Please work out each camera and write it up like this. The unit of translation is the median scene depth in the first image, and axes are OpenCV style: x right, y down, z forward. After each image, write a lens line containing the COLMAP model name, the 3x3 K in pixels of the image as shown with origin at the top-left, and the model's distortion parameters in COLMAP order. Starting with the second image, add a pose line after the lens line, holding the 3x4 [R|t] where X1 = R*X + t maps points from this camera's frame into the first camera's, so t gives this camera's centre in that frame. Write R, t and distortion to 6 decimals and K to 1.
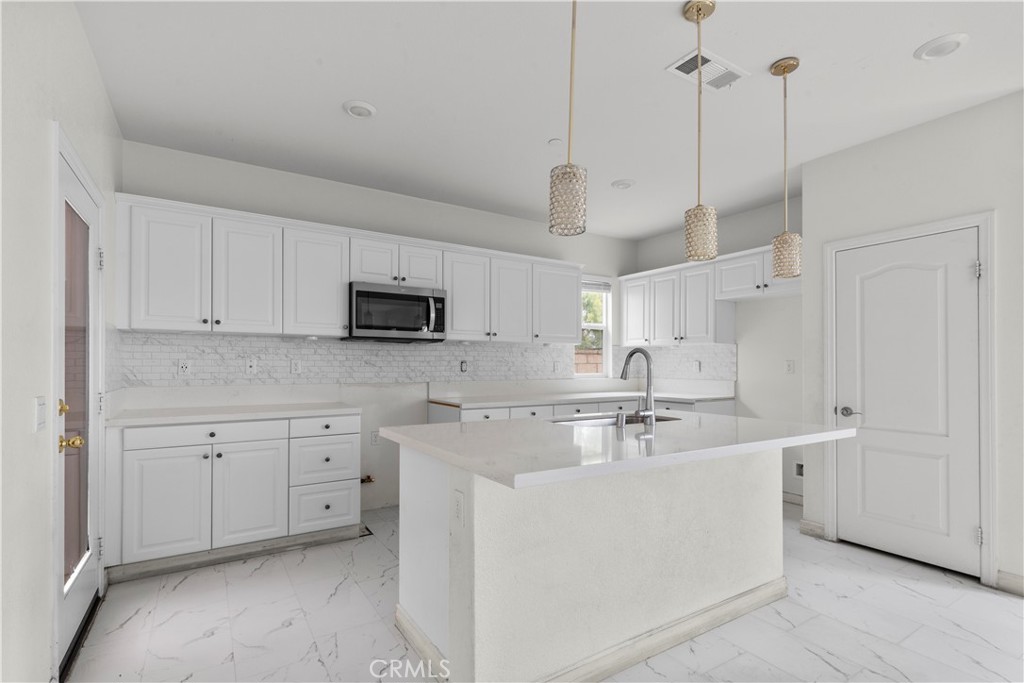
lens RADIAL K [[484.1, 0, 535.1], [0, 484.1, 362.1], [0, 0, 1]] dist [-0.000052, 0.000270]
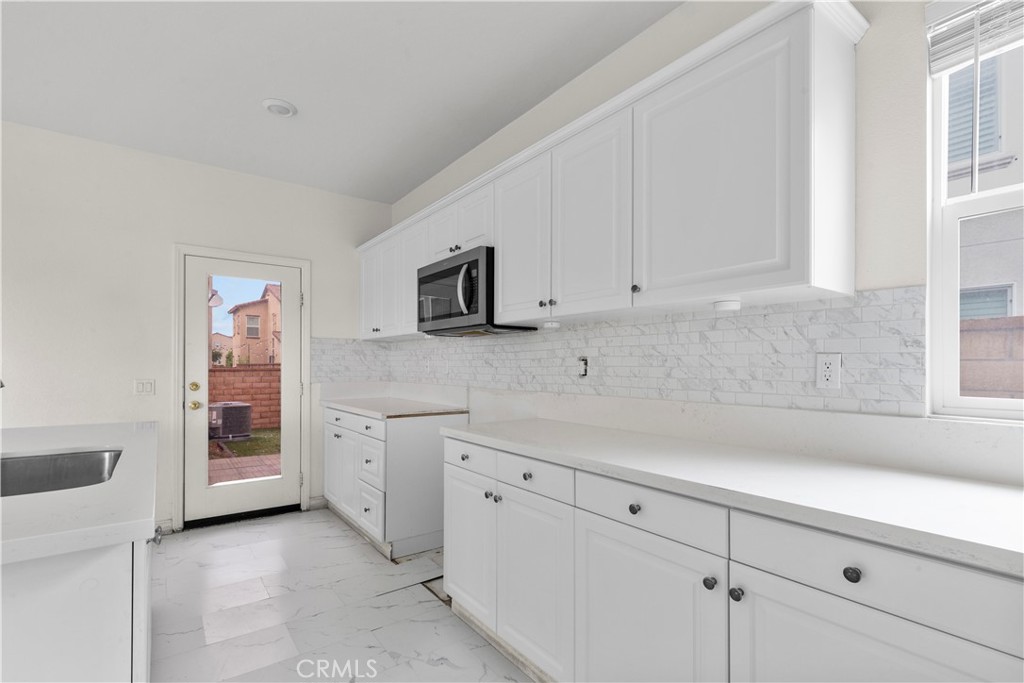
lens RADIAL K [[474.9, 0, 498.8], [0, 474.9, 365.1], [0, 0, 1]] dist [0.001921, 0.000440]
pose [[0.026543, -0.004452, -0.999638, 0.432008], [0.004374, 0.999981, -0.004337, 0.009627], [0.999638, -0.004257, 0.026562, 1.007153]]
